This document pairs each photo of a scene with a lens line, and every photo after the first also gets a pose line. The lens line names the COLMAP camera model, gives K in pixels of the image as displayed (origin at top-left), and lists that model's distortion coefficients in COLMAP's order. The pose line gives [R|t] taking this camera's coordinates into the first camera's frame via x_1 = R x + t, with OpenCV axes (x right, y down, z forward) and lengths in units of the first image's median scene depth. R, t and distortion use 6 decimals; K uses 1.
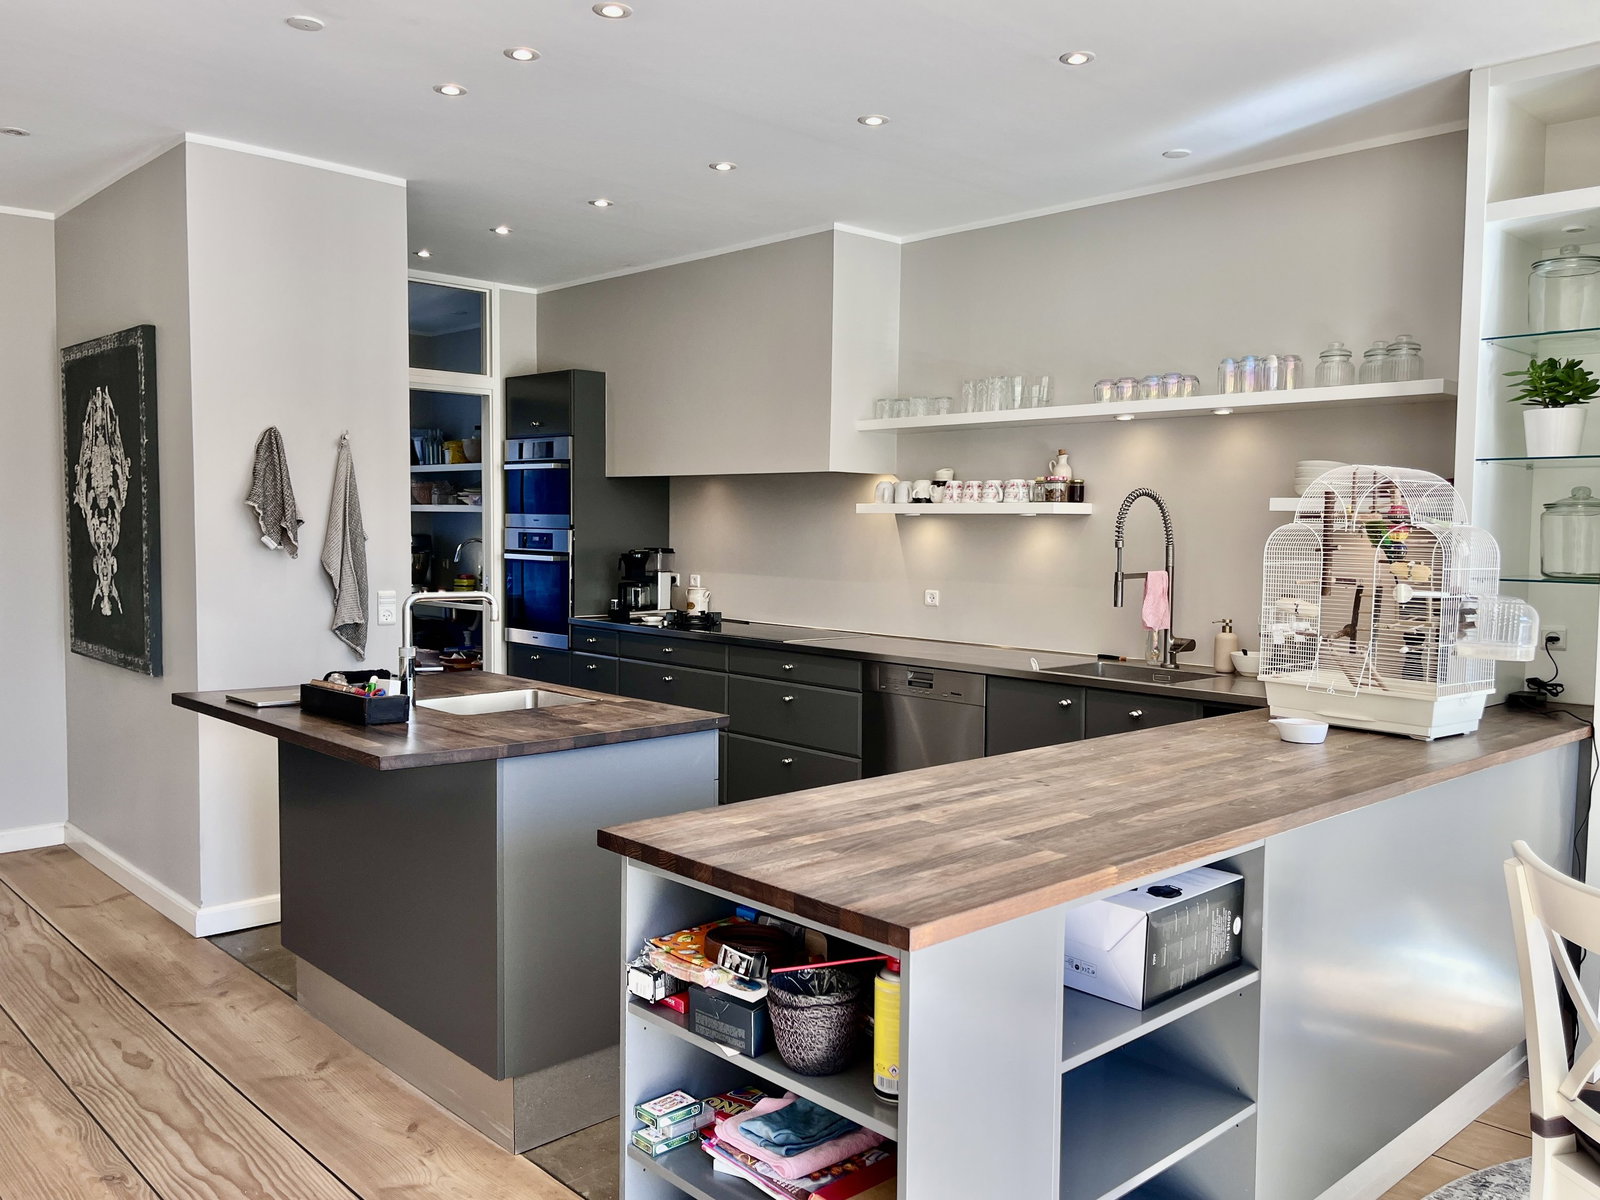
lens RADIAL K [[1266.1, 0, 800.0], [0, 1266.1, 600.0], [0, 0, 1]] dist [0.034322, -0.004900]
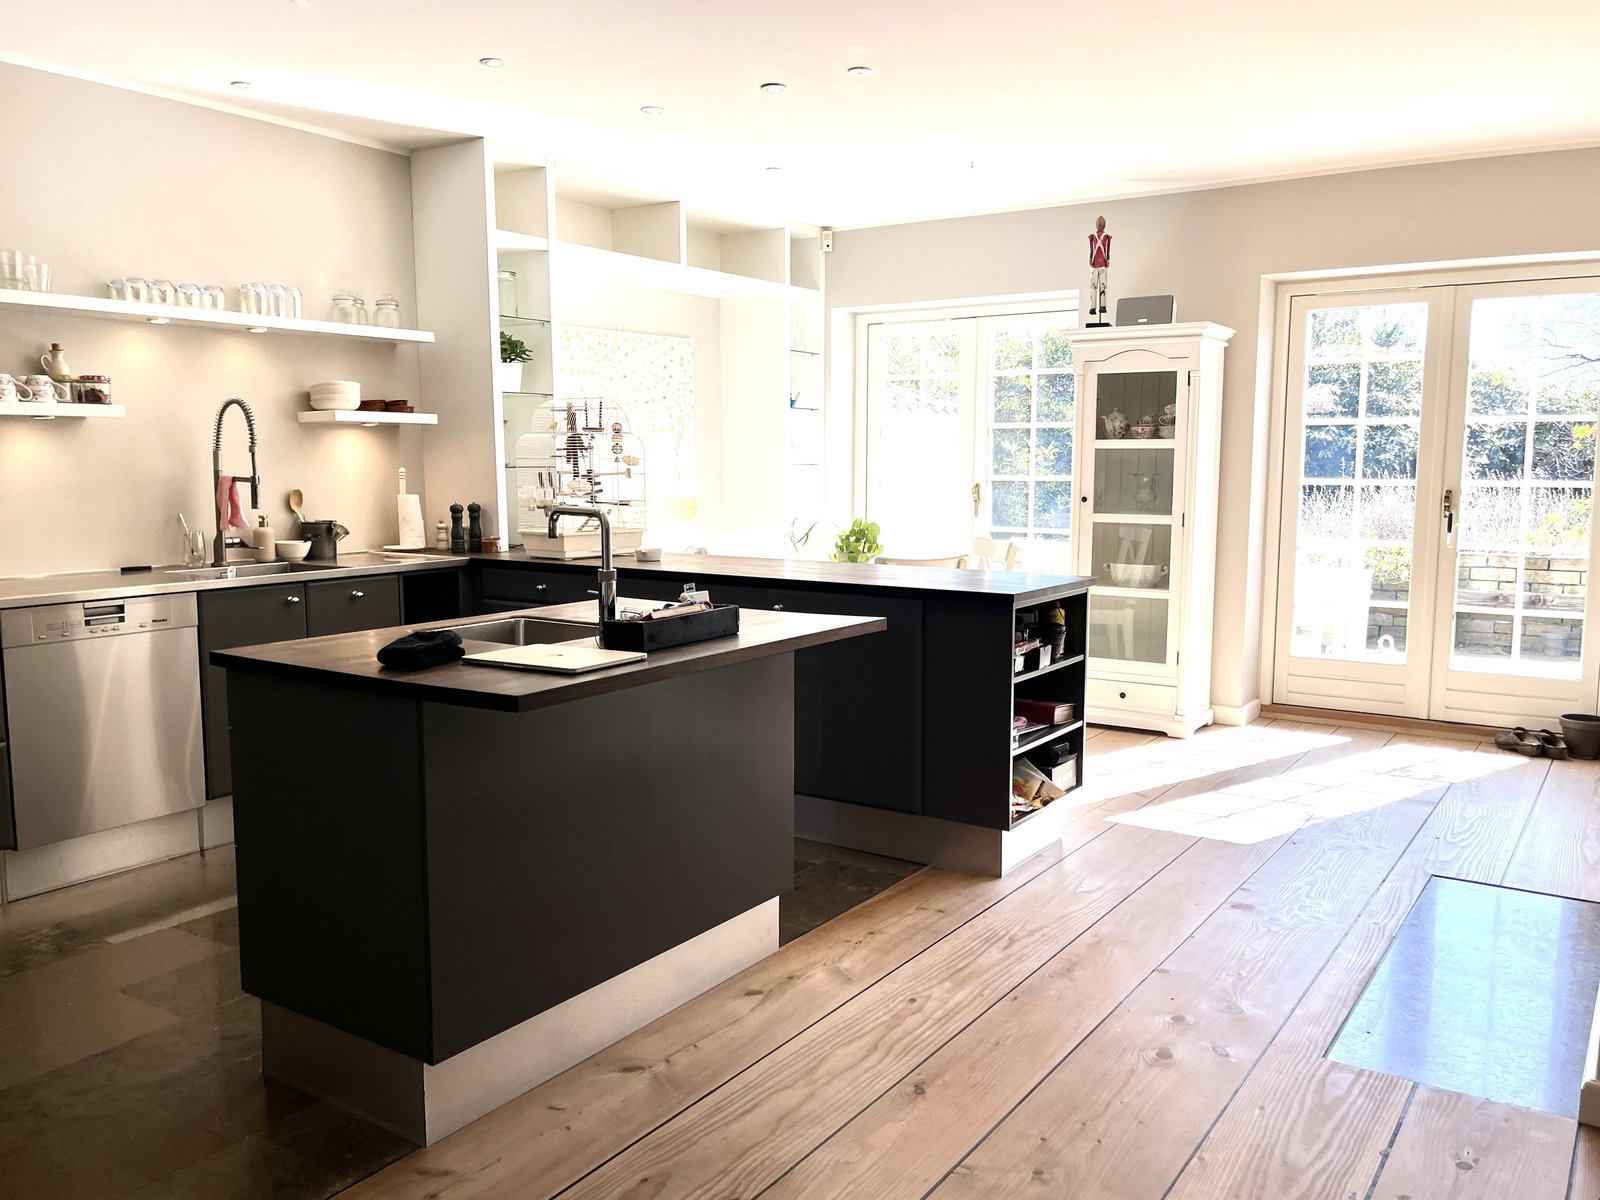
lens RADIAL K [[1266.1, 0, 800.0], [0, 1266.1, 600.0], [0, 0, 1]] dist [0.034322, -0.004900]
pose [[-0.235879, -0.122293, 0.964057, -0.871834], [0.054315, 0.988840, 0.138726, -0.041197], [-0.970263, 0.085085, -0.226604, 0.786007]]
